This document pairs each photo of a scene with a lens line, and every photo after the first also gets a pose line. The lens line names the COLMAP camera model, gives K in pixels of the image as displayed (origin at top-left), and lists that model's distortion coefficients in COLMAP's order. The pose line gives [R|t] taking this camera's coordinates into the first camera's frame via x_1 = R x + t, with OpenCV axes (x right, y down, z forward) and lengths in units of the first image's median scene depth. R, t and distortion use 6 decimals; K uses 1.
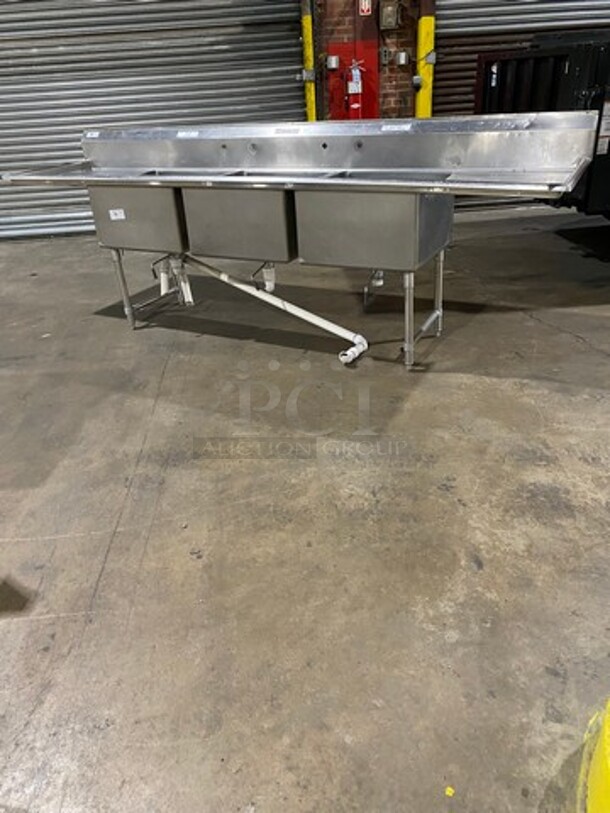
lens RADIAL K [[601.8, 0, 308.4], [0, 601.8, 404.8], [0, 0, 1]] dist [0.039329, -0.002611]
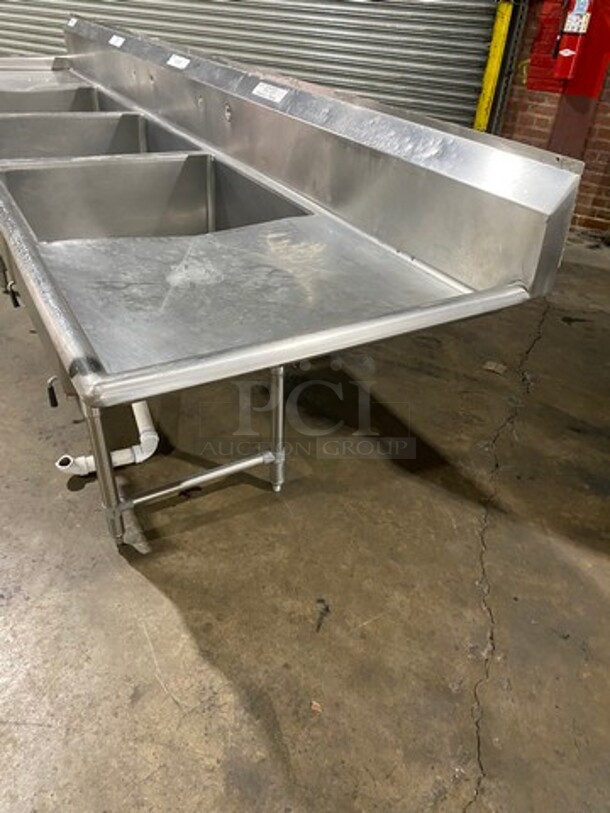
lens RADIAL K [[601.8, 0, 308.4], [0, 601.8, 404.8], [0, 0, 1]] dist [0.039329, -0.002611]
pose [[0.831478, 0.404607, -0.380707, 0.394246], [-0.360536, 0.914350, 0.184328, -0.282133], [0.422680, -0.016006, 0.906138, 0.476706]]
